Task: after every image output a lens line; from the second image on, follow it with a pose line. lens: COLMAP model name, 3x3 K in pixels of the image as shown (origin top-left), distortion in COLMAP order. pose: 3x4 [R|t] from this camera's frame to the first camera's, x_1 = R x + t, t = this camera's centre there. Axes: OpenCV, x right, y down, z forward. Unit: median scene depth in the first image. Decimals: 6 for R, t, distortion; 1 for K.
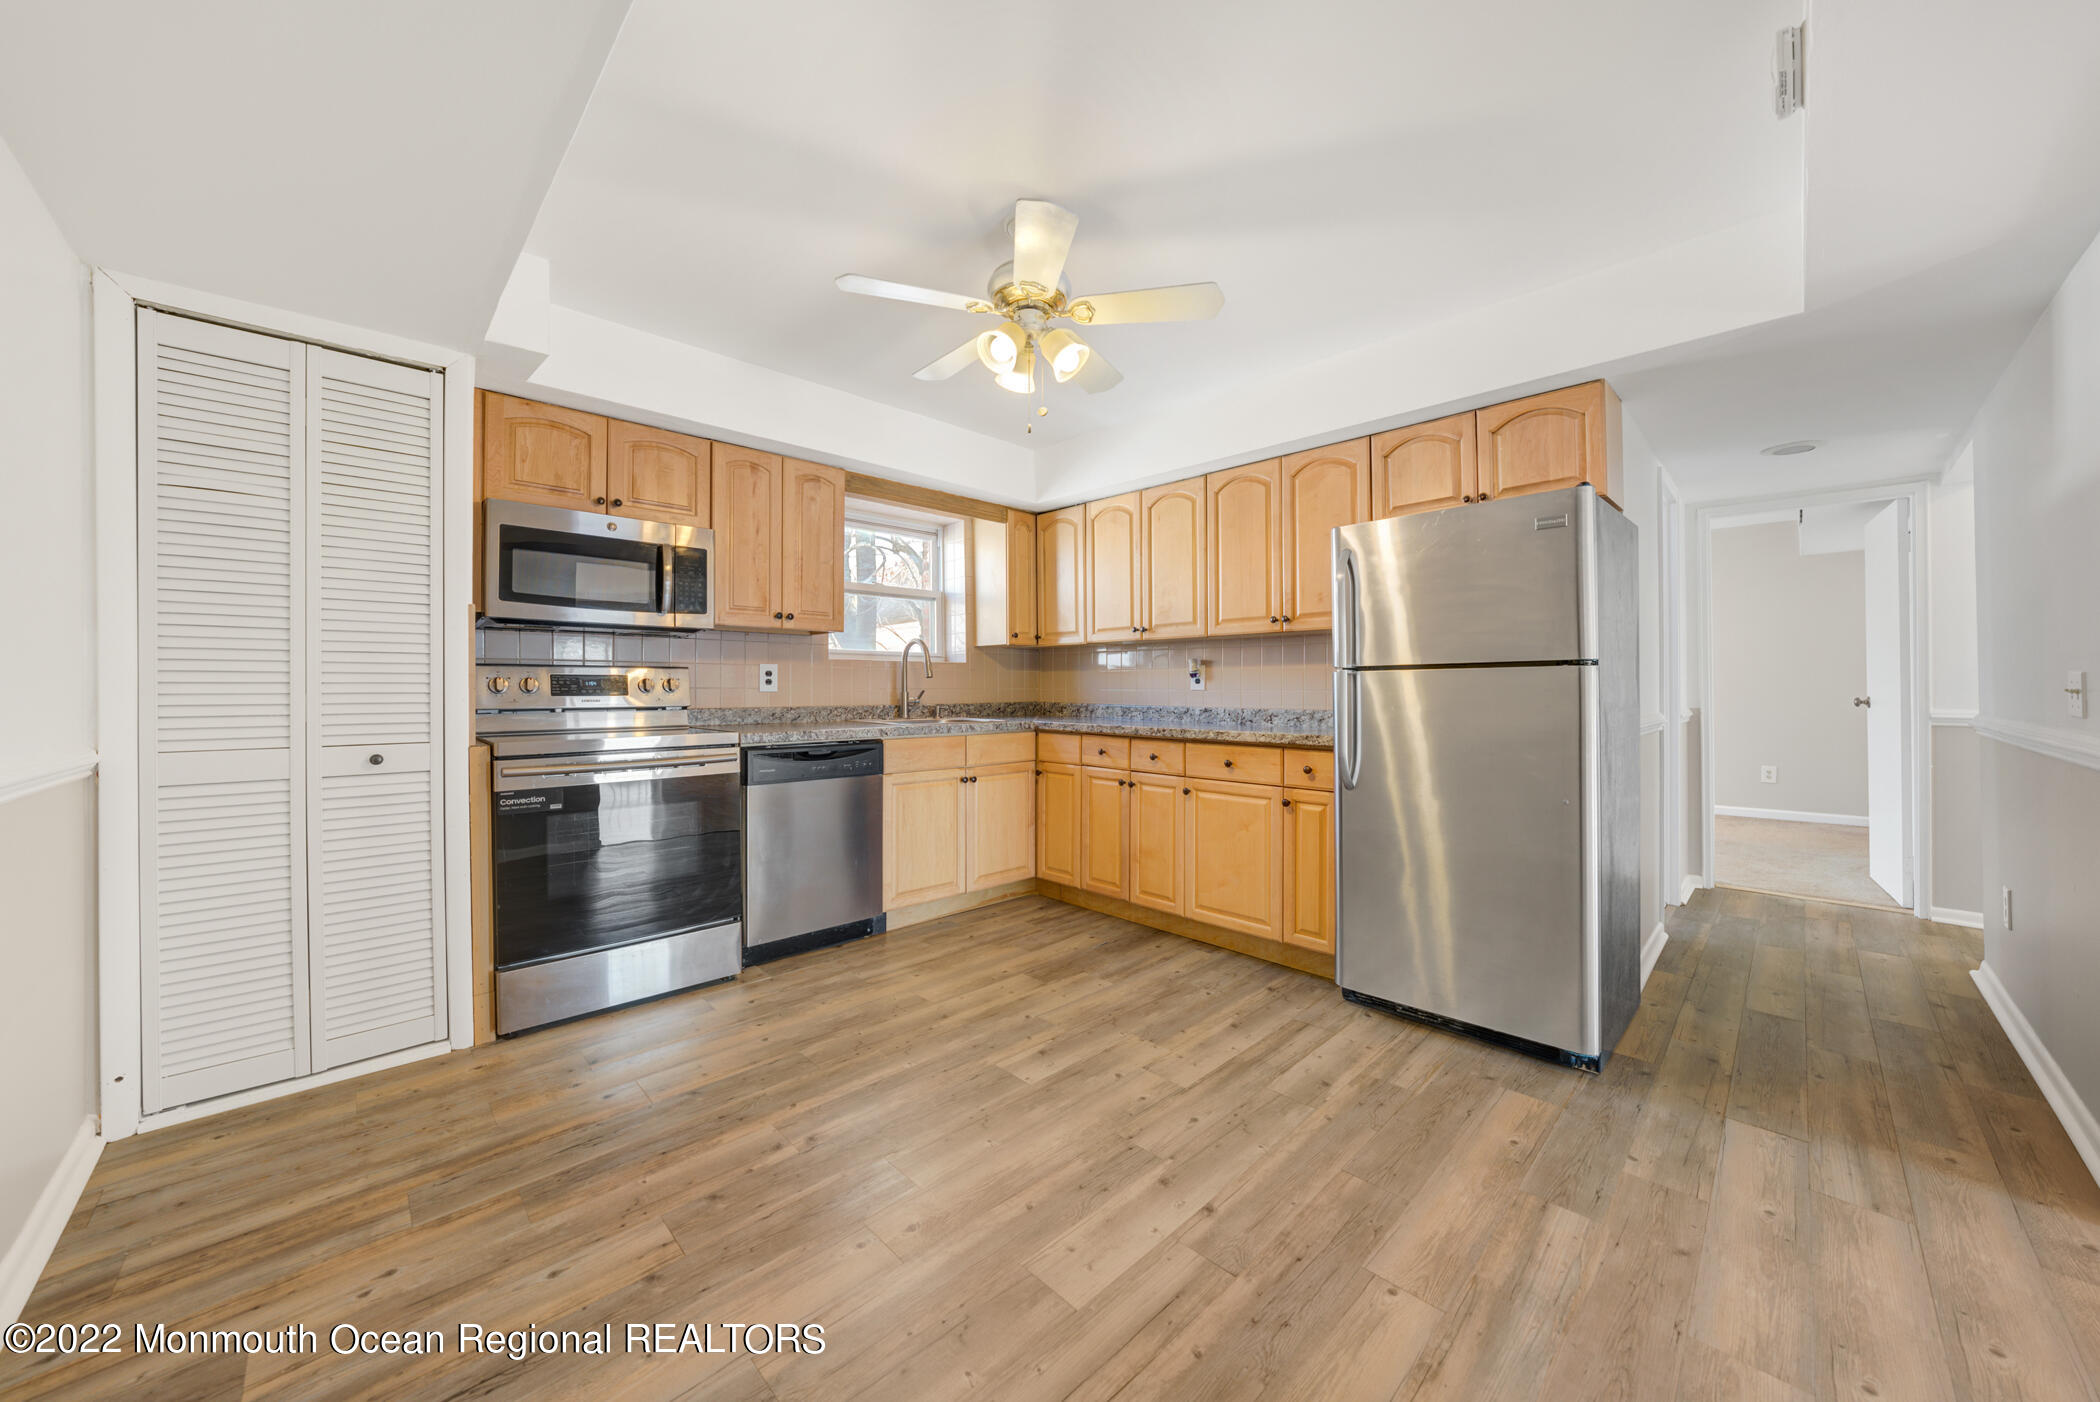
lens RADIAL K [[749.4, 0, 1043.8], [0, 749.4, 690.2], [0, 0, 1]] dist [-0.016670, 0.003517]
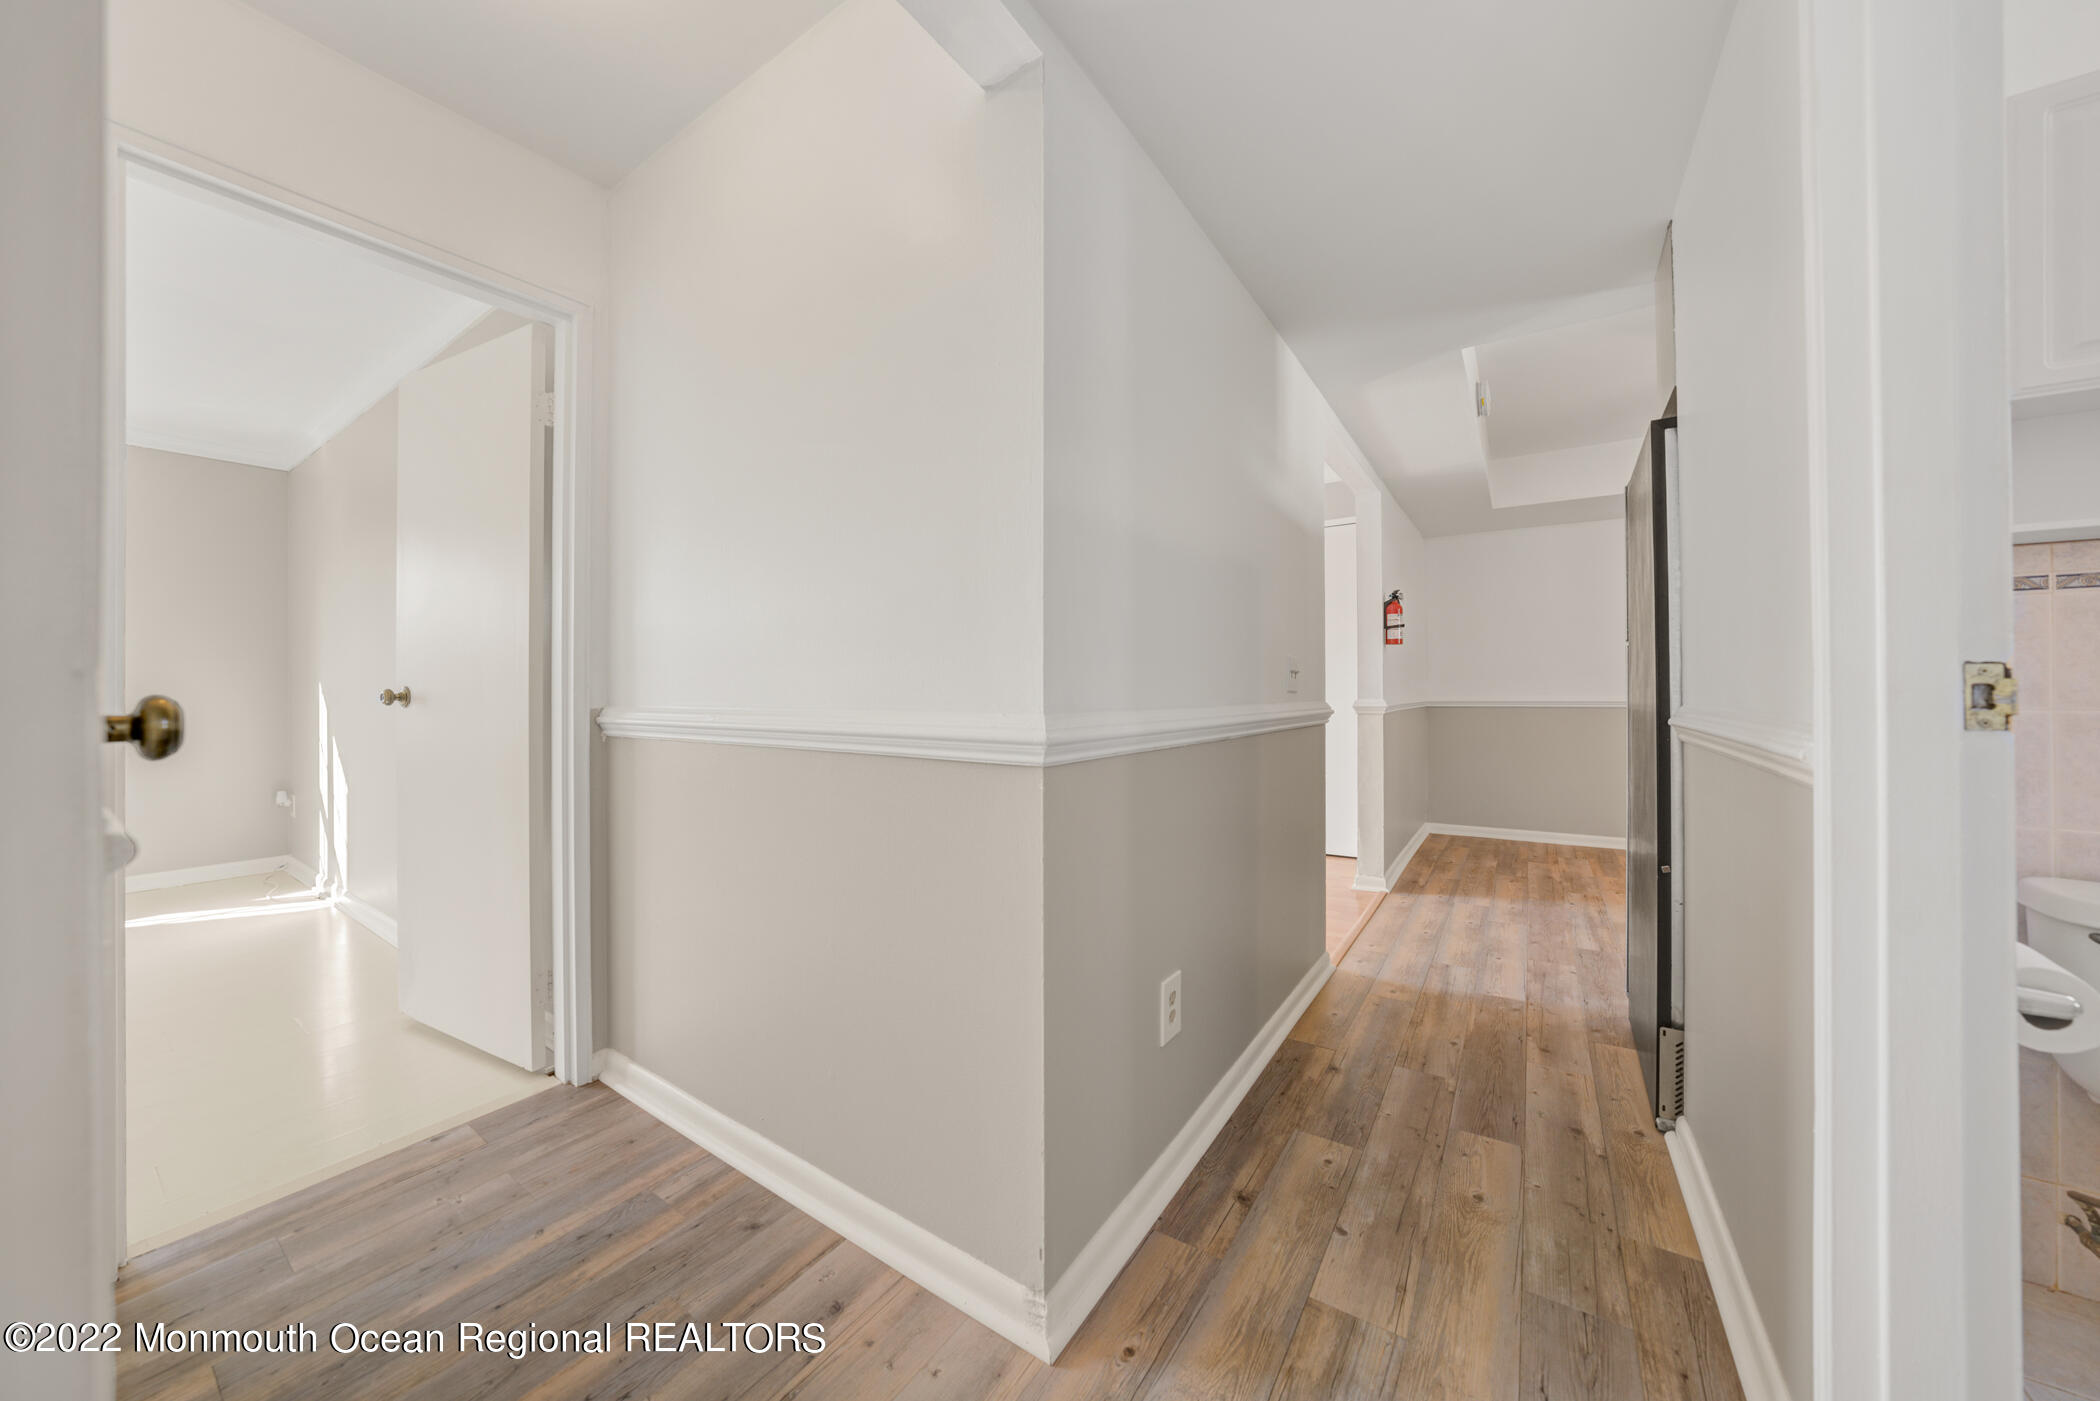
lens RADIAL K [[749.4, 0, 1037.3], [0, 749.4, 692.9], [0, 0, 1]] dist [-0.016670, 0.003517]
pose [[-0.978043, 0.009660, -0.208178, 1.548702], [0.009847, 0.999952, 0.000138, 0.024533], [0.208169, -0.001915, -0.978091, 1.601142]]
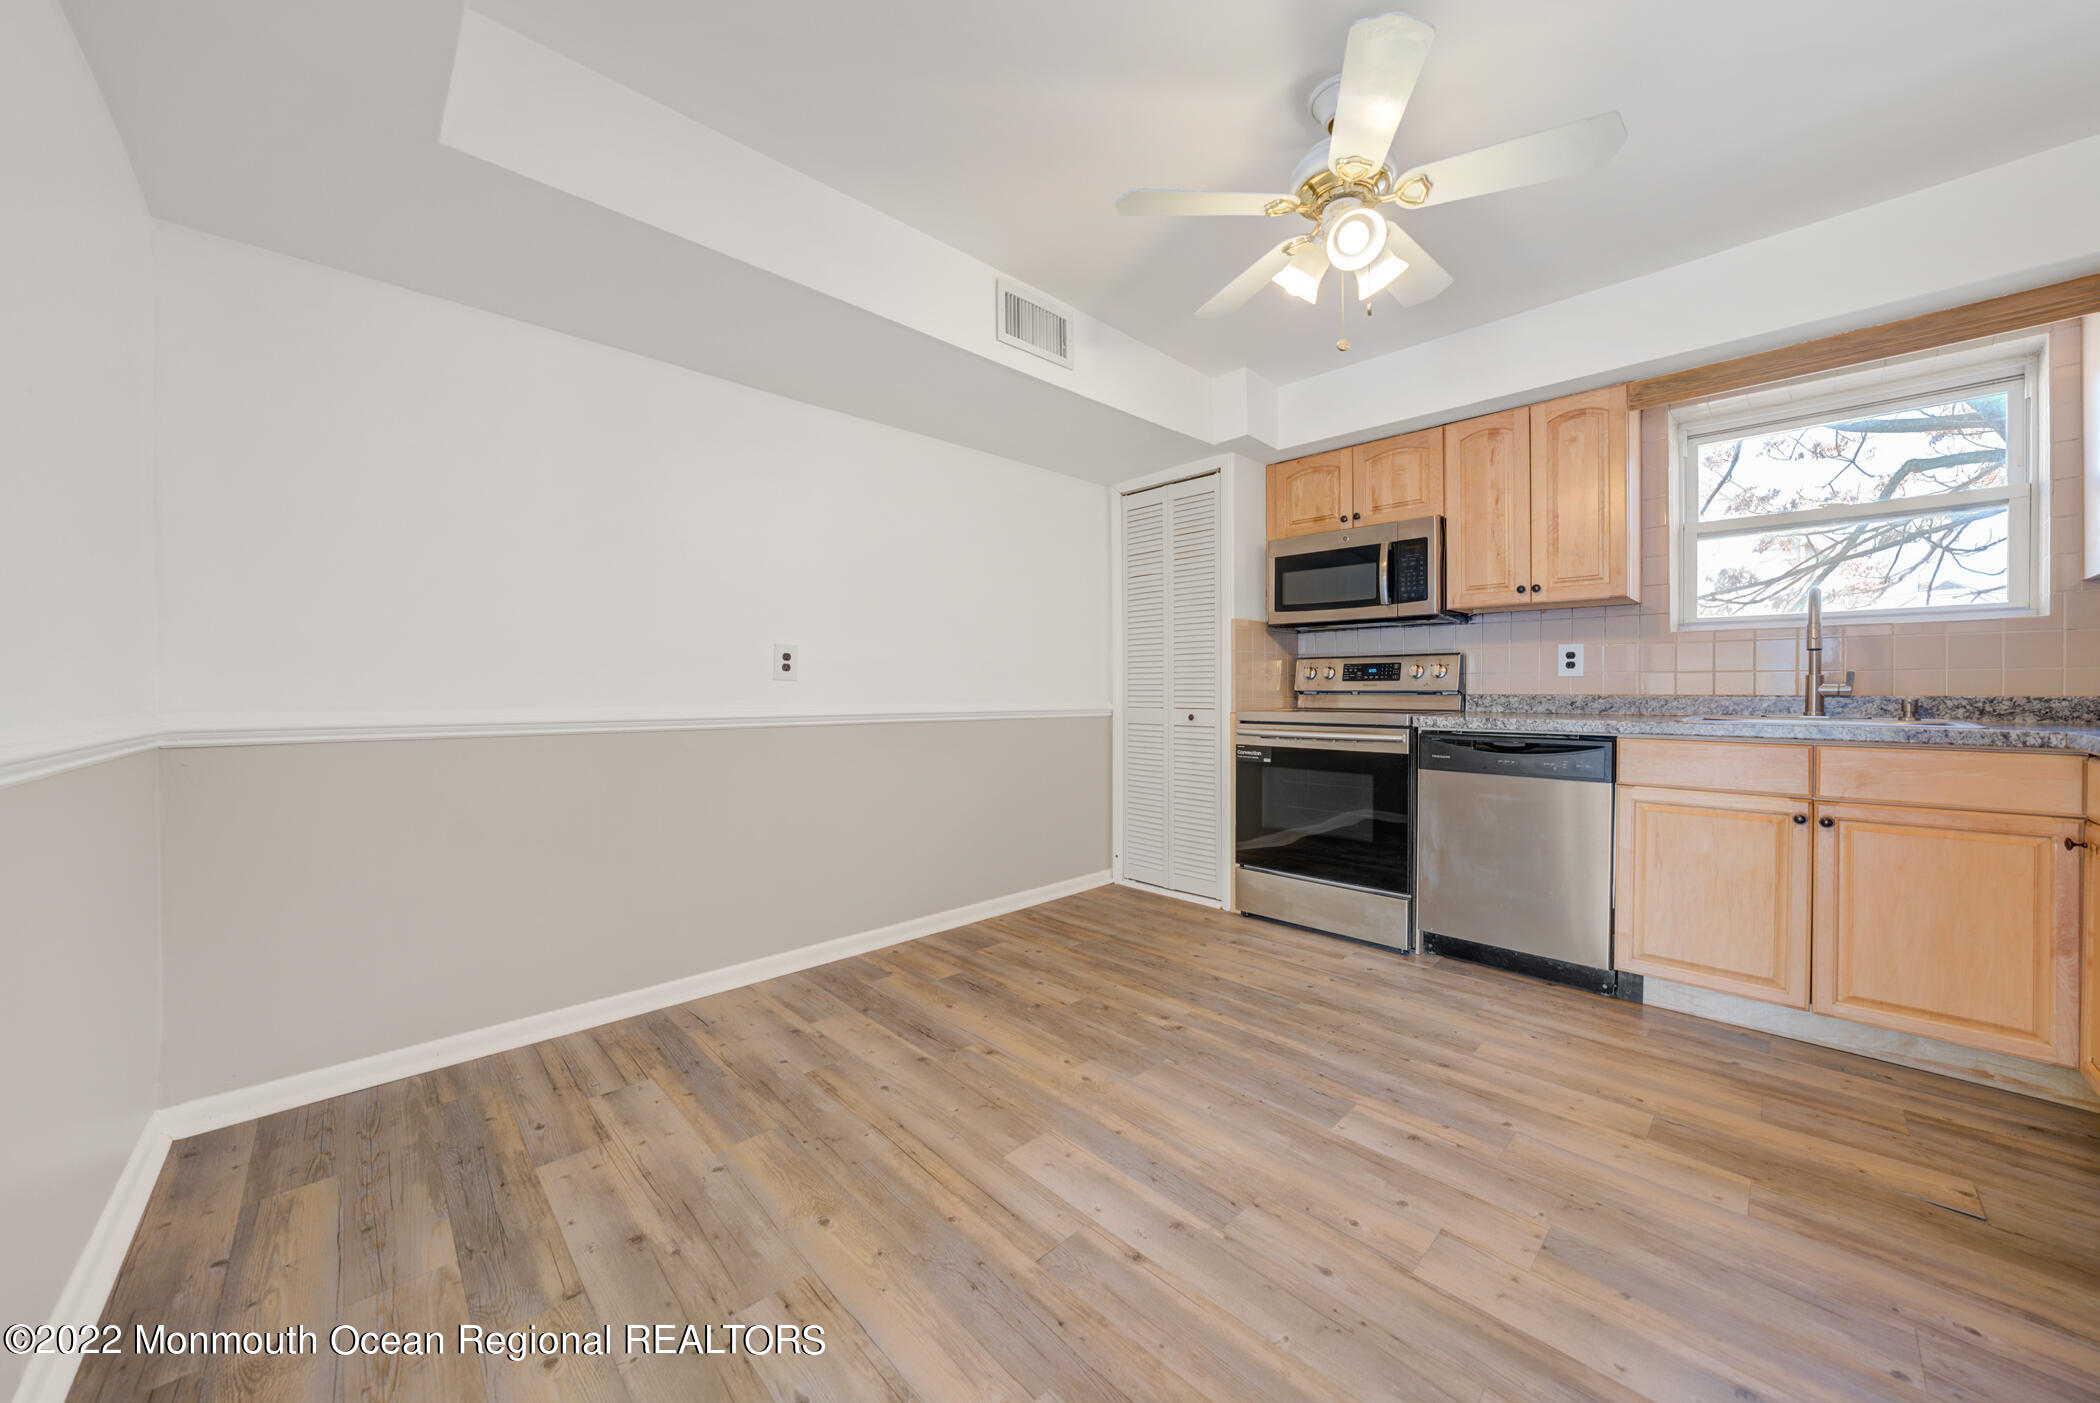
lens RADIAL K [[749.4, 0, 1044.7], [0, 749.4, 698.2], [0, 0, 1]] dist [-0.016670, 0.003517]
pose [[-0.004901, 0.011422, -0.999923, 0.679929], [-0.001804, 0.999933, 0.011431, 0.025764], [0.999986, 0.001860, -0.004880, 0.566039]]
